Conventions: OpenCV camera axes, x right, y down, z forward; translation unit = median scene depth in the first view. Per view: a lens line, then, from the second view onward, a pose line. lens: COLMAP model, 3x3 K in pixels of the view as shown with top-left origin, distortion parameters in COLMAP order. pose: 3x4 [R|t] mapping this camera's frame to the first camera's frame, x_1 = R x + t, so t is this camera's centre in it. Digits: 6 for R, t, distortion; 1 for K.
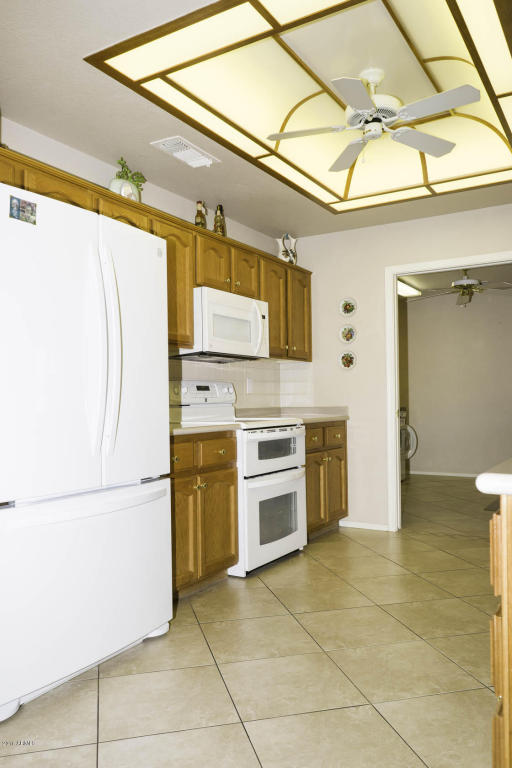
lens RADIAL K [[615.2, 0, 249.5], [0, 615.2, 384.6], [0, 0, 1]] dist [-0.014502, 0.003804]
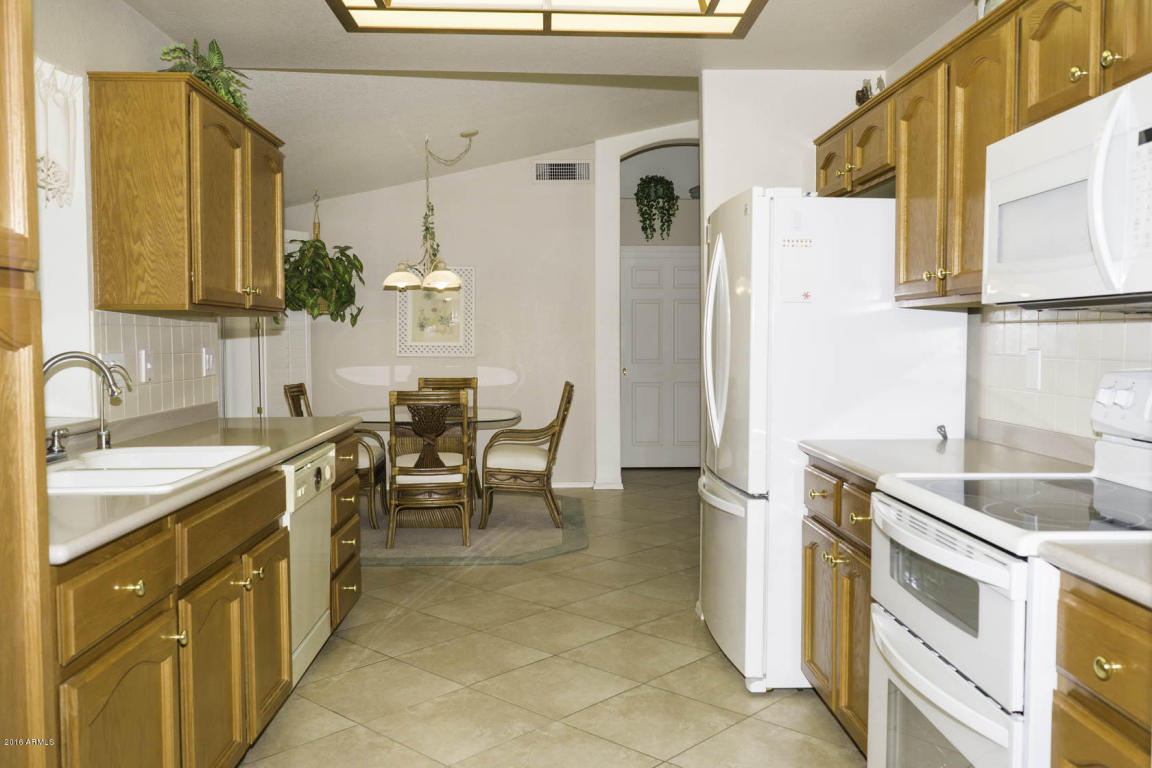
lens RADIAL K [[922.8, 0, 577.5], [0, 922.8, 382.9], [0, 0, 1]] dist [-0.014502, 0.003804]
pose [[-0.833020, 0.043443, -0.551535, 0.469854], [0.027344, 0.998927, 0.037384, -0.028337], [0.552567, 0.016060, -0.833314, 1.275535]]
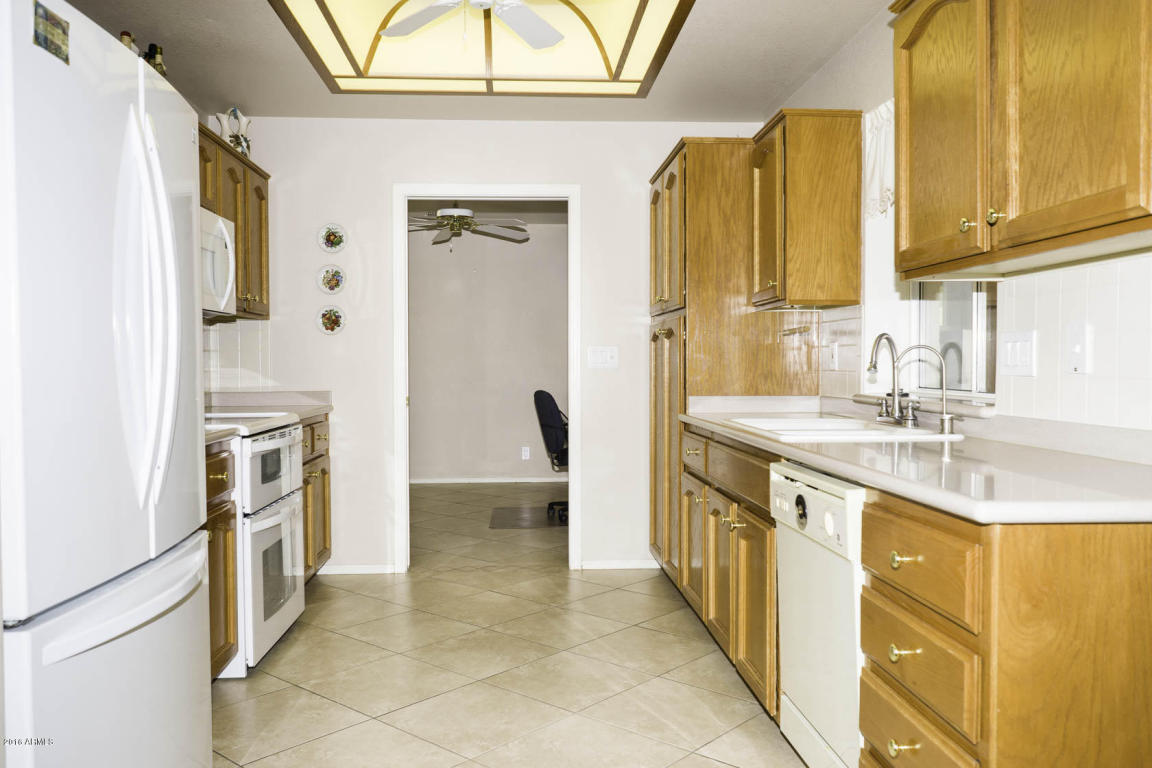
lens RADIAL K [[922.8, 0, 576.4], [0, 922.8, 382.0], [0, 0, 1]] dist [-0.014502, 0.003804]
pose [[0.813971, -0.003381, 0.580896, -0.242649], [-0.021351, 0.999133, 0.035733, -0.017925], [-0.580513, -0.041488, 0.813193, 0.068471]]
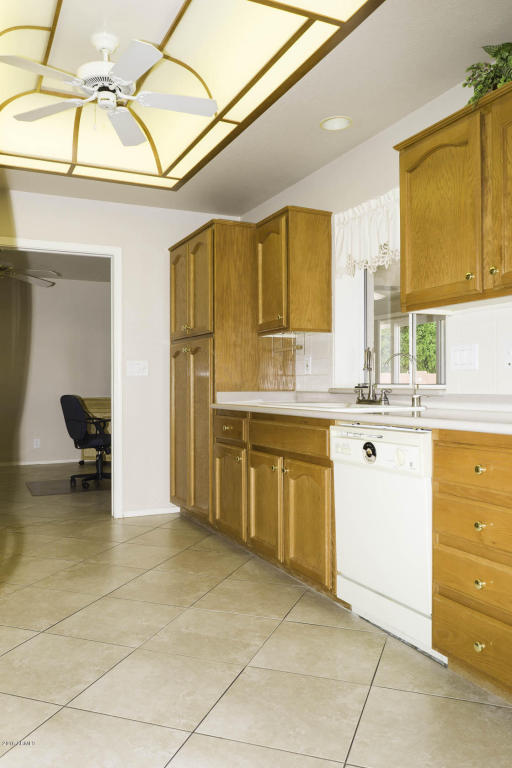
lens RADIAL K [[615.2, 0, 260.0], [0, 615.2, 384.3], [0, 0, 1]] dist [-0.014502, 0.003804]
pose [[0.537161, 0.009522, 0.843426, -0.367843], [-0.023760, 0.999710, 0.003846, 0.013394], [-0.843145, -0.022105, 0.537231, 0.219088]]
